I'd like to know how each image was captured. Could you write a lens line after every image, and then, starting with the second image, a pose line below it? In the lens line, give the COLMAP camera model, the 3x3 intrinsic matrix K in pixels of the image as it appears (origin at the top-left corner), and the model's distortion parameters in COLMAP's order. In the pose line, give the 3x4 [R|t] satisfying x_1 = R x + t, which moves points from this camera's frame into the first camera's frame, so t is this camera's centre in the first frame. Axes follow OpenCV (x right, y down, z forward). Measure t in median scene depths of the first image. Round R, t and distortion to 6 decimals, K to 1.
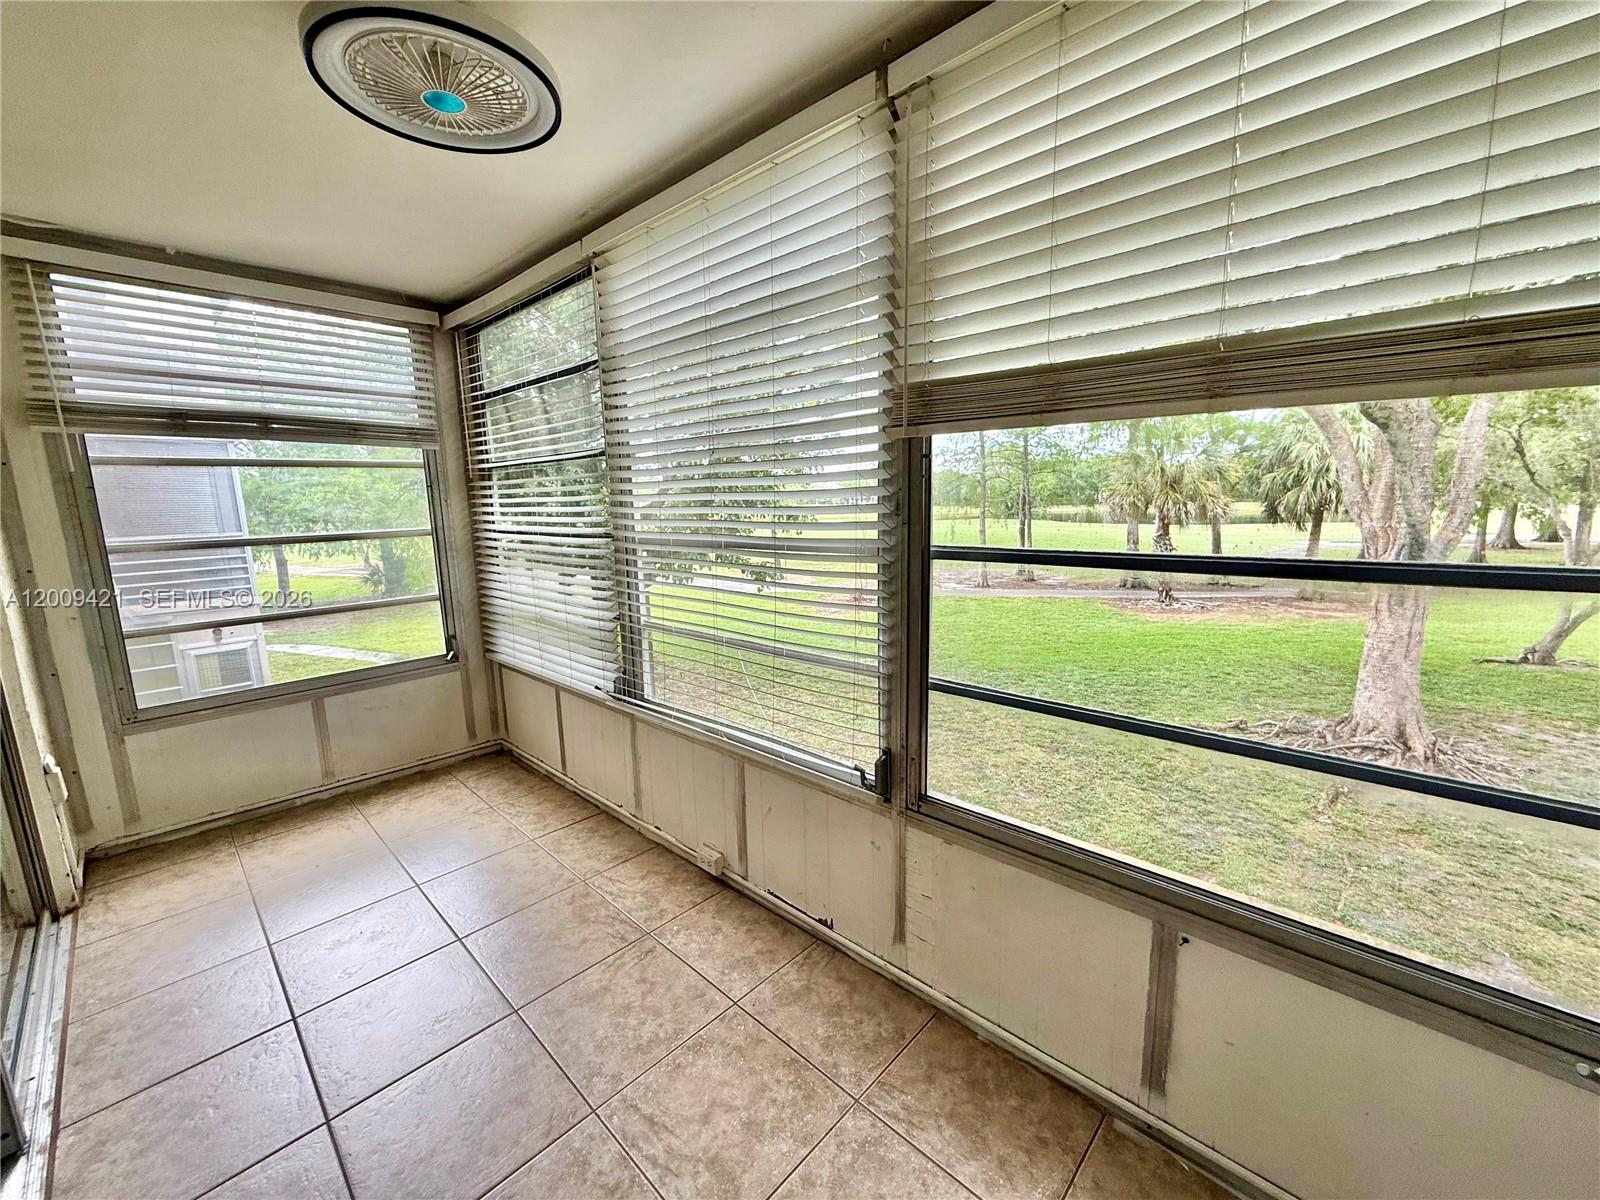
lens RADIAL K [[637.4, 0, 782.8], [0, 637.4, 603.5], [0, 0, 1]] dist [-0.001032, 0.000016]
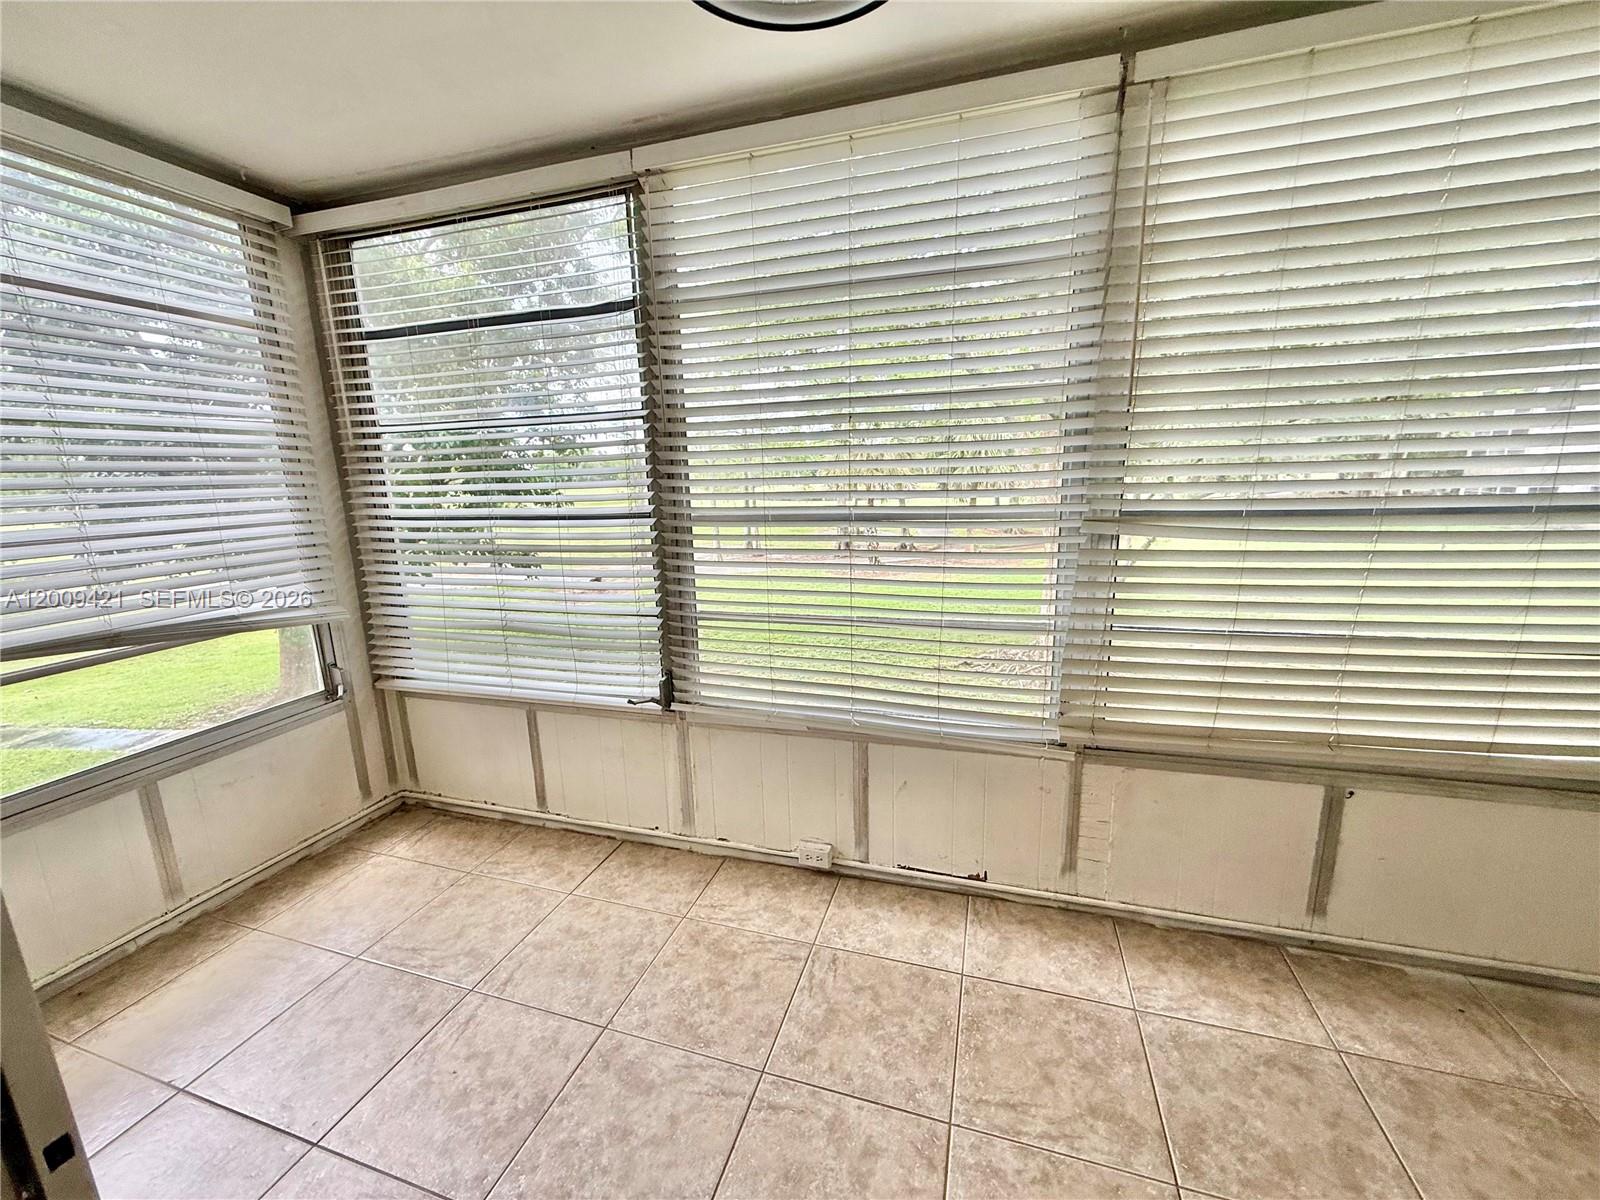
lens RADIAL K [[637.4, 0, 794.6], [0, 637.4, 603.7], [0, 0, 1]] dist [-0.001032, 0.000016]
pose [[0.895999, -0.092007, 0.434420, -0.425453], [0.080193, 0.995741, 0.045490, -0.010451], [-0.436755, -0.005922, 0.899561, 0.136677]]
